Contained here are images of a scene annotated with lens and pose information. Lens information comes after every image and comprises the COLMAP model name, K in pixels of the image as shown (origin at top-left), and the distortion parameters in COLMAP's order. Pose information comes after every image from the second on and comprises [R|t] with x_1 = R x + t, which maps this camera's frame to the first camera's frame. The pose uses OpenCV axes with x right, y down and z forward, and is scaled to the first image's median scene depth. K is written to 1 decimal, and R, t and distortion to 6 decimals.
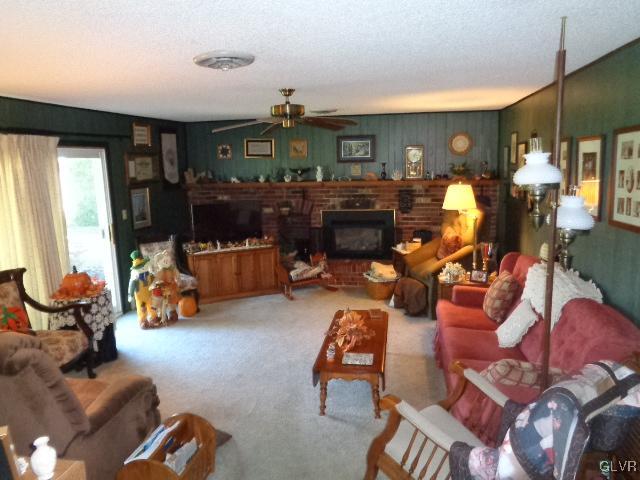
lens RADIAL K [[468.8, 0, 320.0], [0, 468.8, 240.0], [0, 0, 1]] dist [-0.000412, -0.001625]
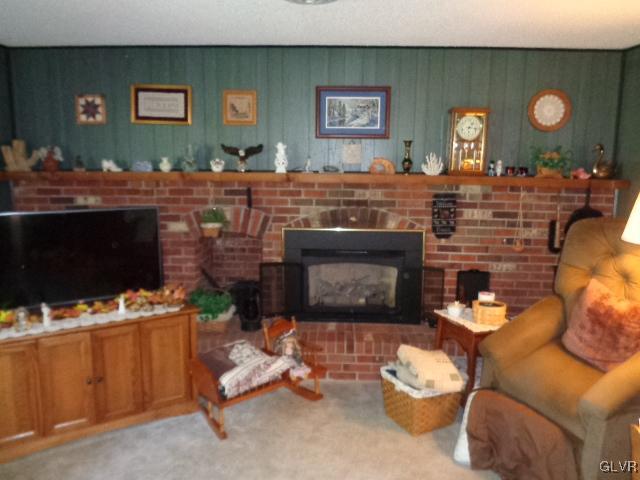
lens RADIAL K [[468.8, 0, 320.0], [0, 468.8, 240.0], [0, 0, 1]] dist [-0.000412, -0.001625]
pose [[0.988488, 0.011337, 0.150874, -0.035662], [-0.009695, 0.999886, -0.011612, -0.046565], [-0.150989, 0.010015, 0.988485, 0.491991]]
